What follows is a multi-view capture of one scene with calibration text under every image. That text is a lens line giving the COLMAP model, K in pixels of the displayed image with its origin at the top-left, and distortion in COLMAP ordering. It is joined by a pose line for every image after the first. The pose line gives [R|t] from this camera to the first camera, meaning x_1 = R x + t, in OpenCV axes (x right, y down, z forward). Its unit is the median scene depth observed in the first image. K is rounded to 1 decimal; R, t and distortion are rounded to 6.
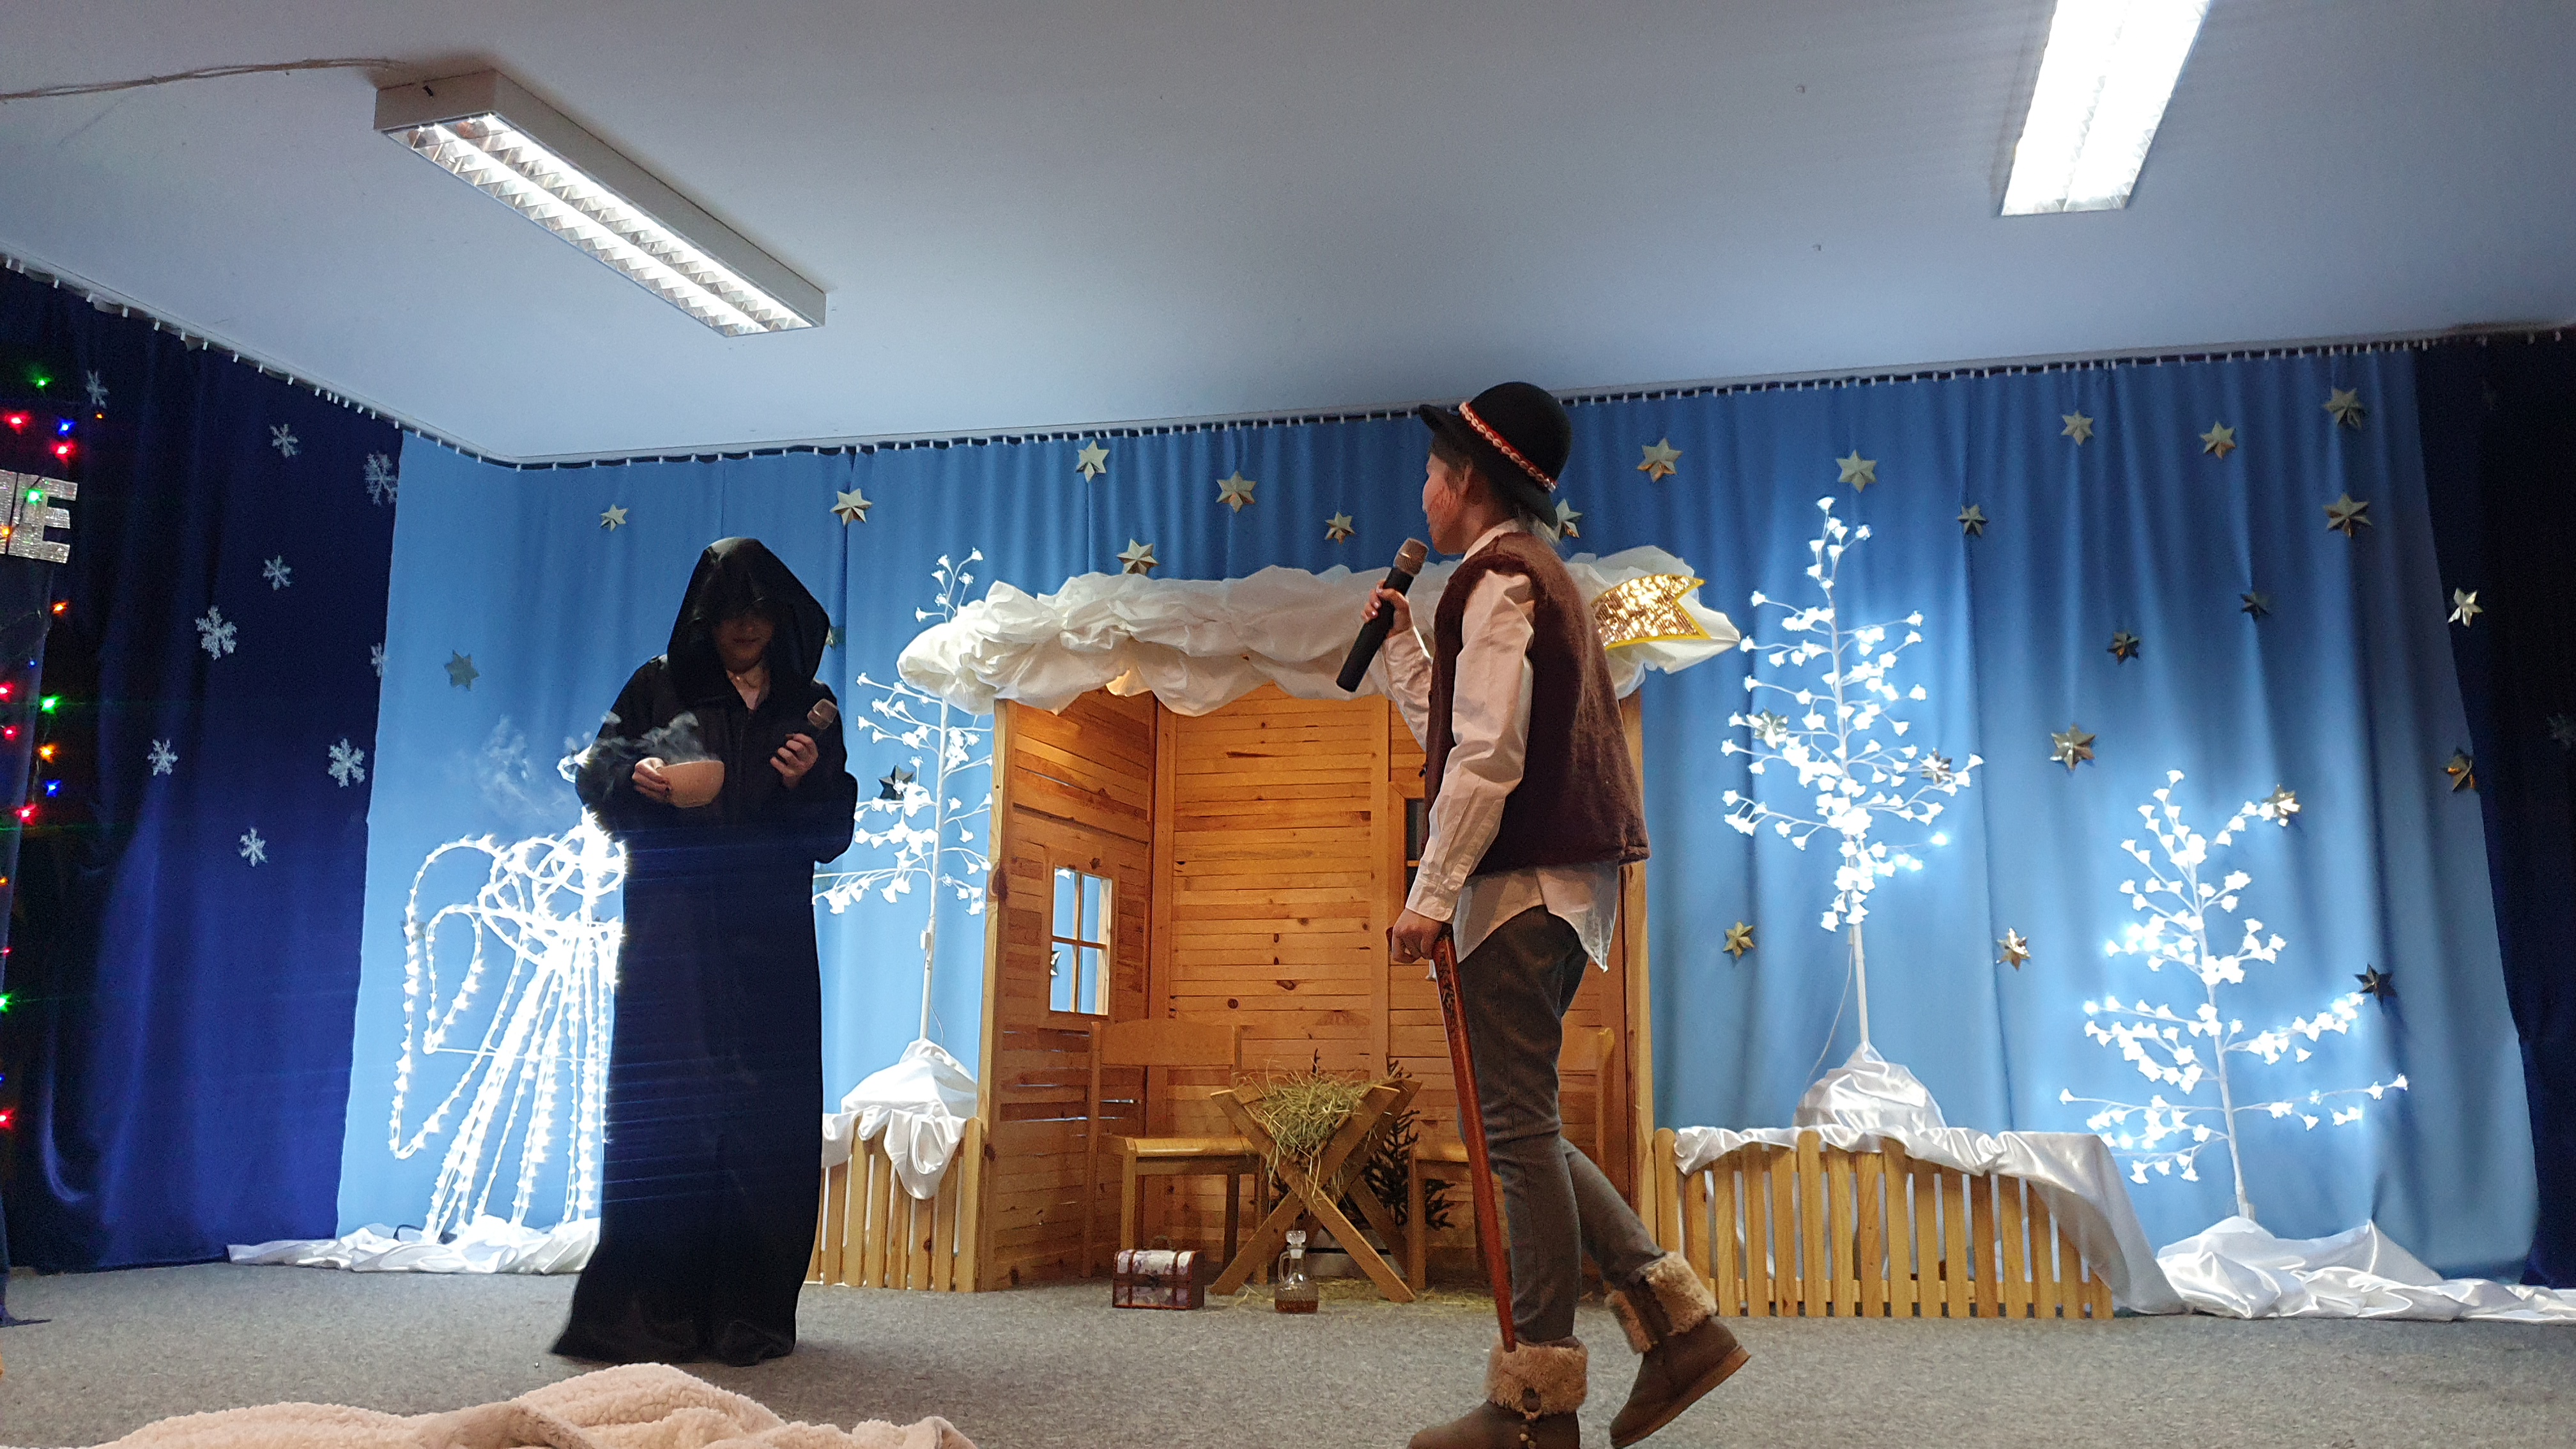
lens RADIAL K [[2039.3, 0, 1303.3], [0, 2039.3, 713.3], [0, 0, 1]] dist [0.063749, -0.082905]
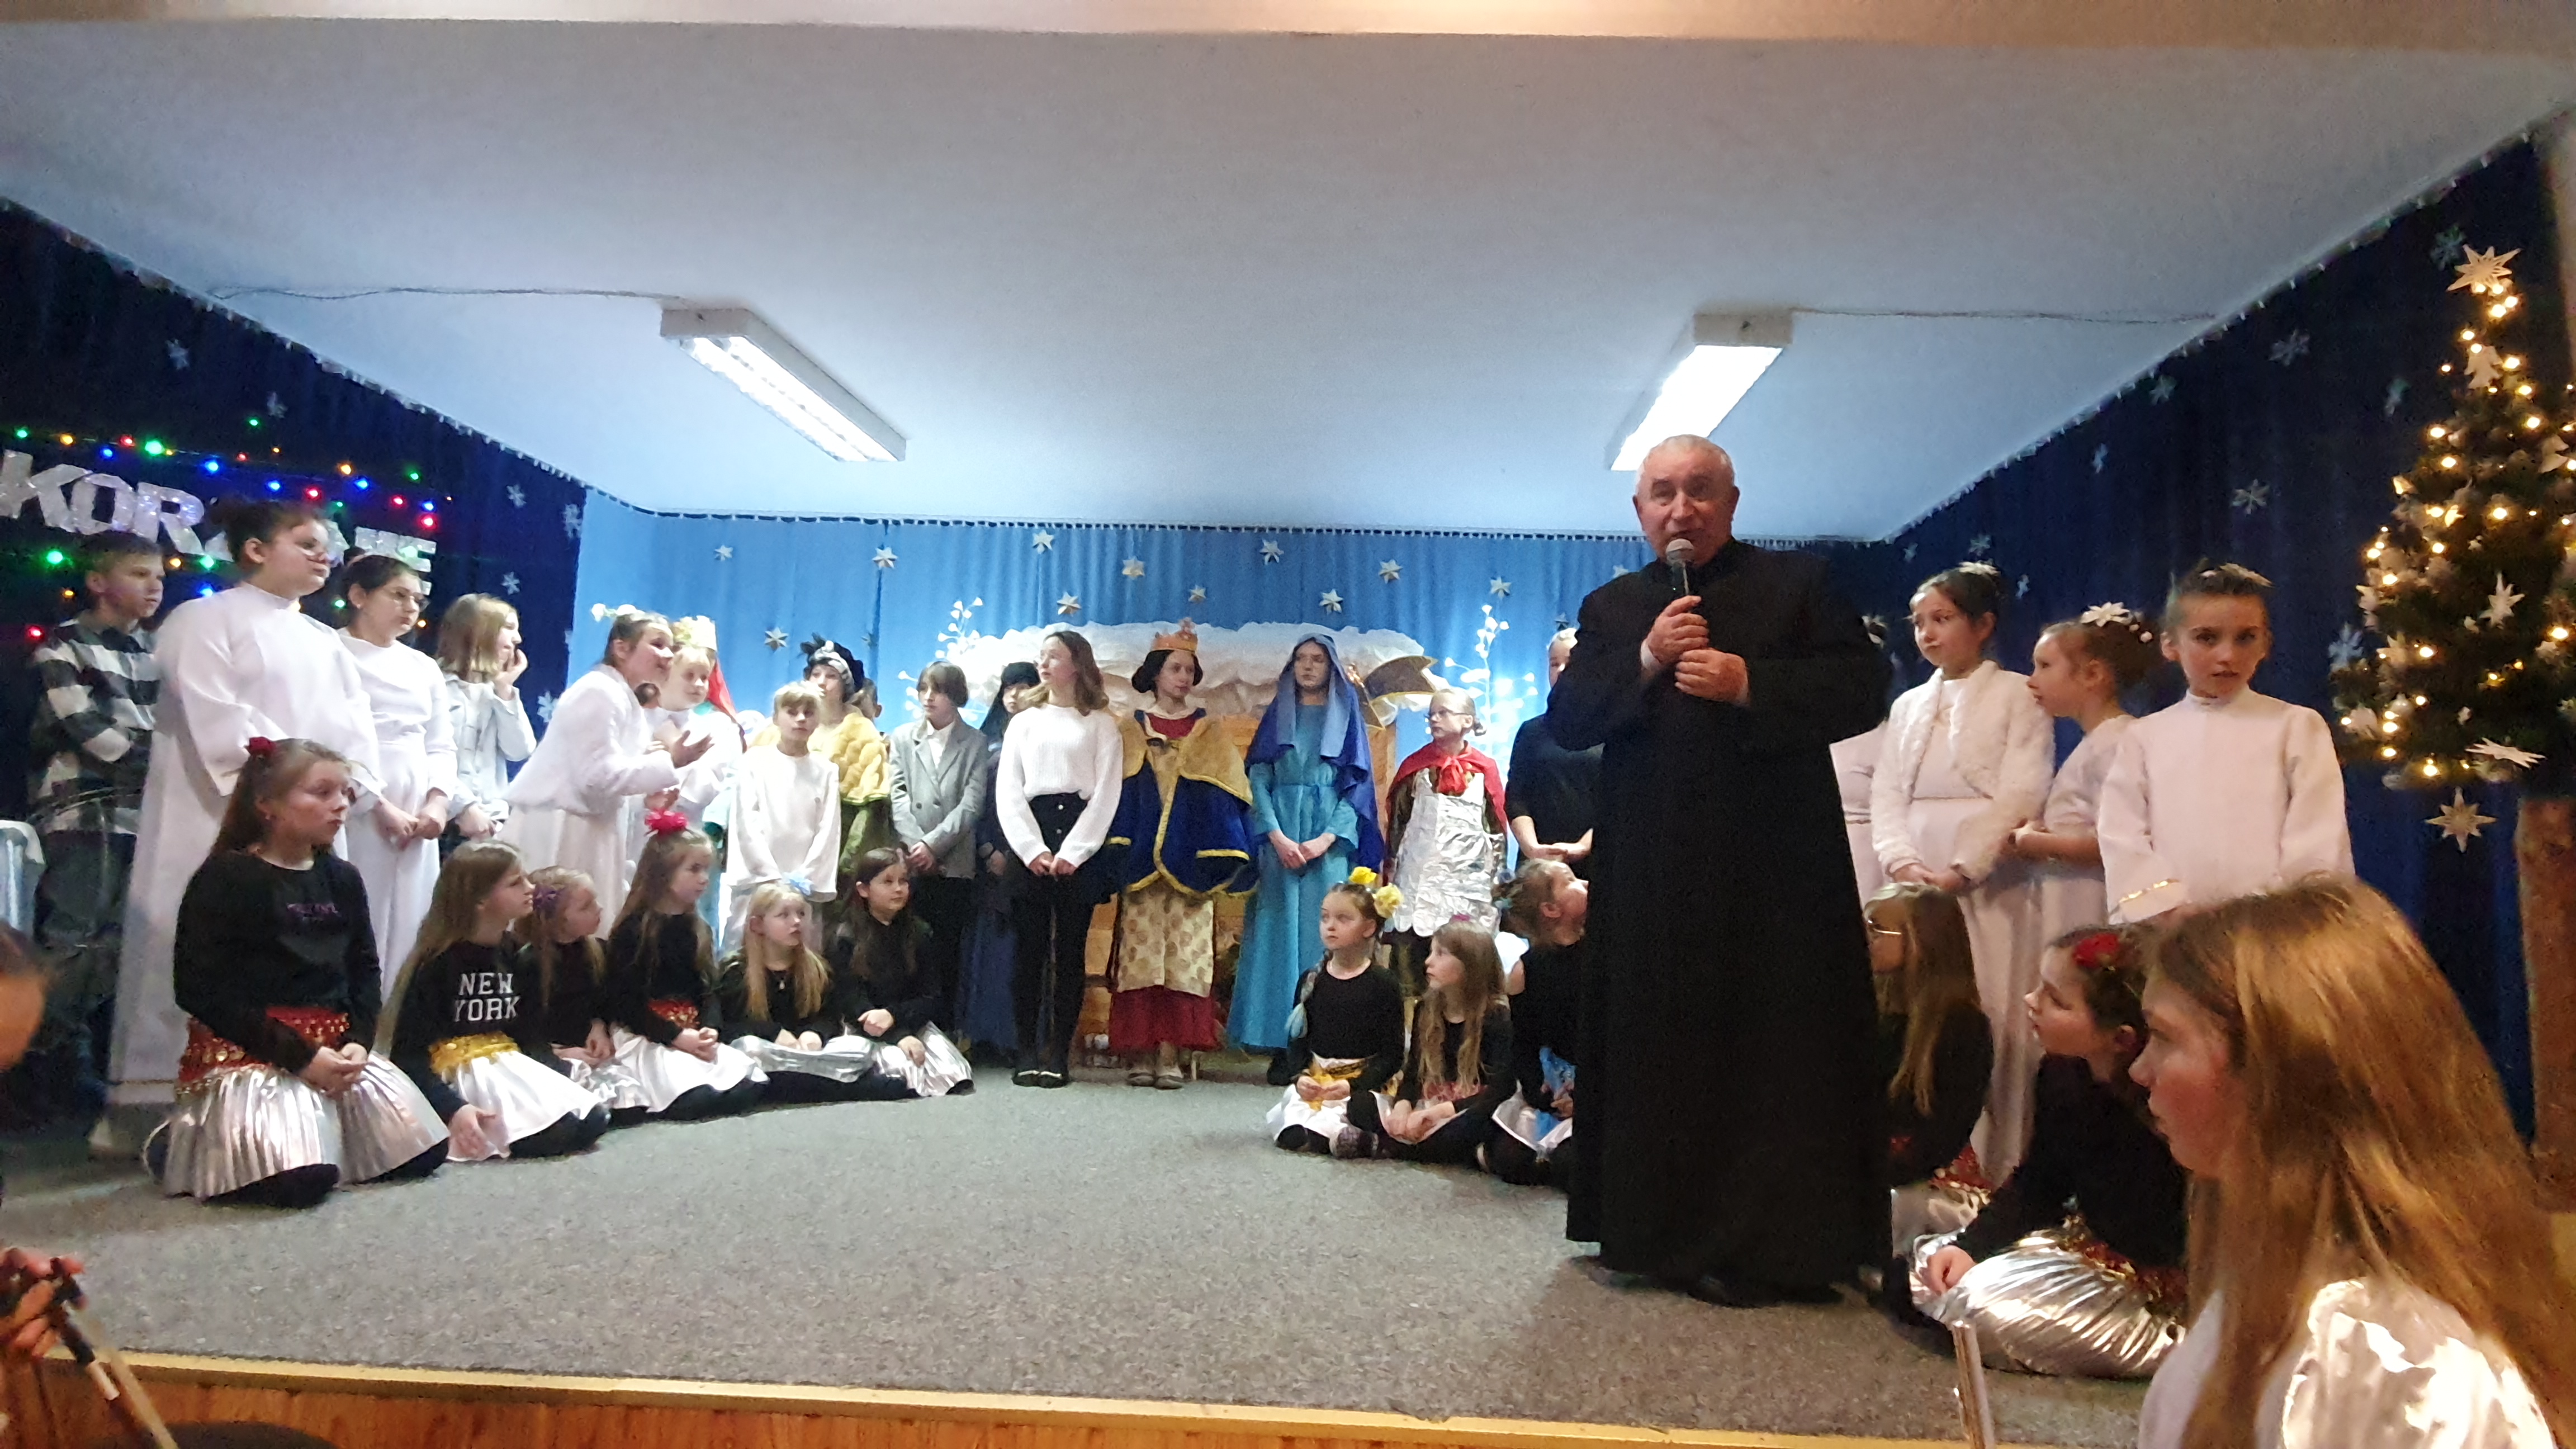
lens RADIAL K [[1340.6, 0, 1274.6], [0, 1340.6, 710.9], [0, 0, 1]] dist [0.012442, -0.004703]
pose [[0.981852, 0.049555, 0.183062, -0.121975], [-0.058976, 0.997181, 0.046384, -0.055073], [-0.180248, -0.056338, 0.982007, -0.090576]]
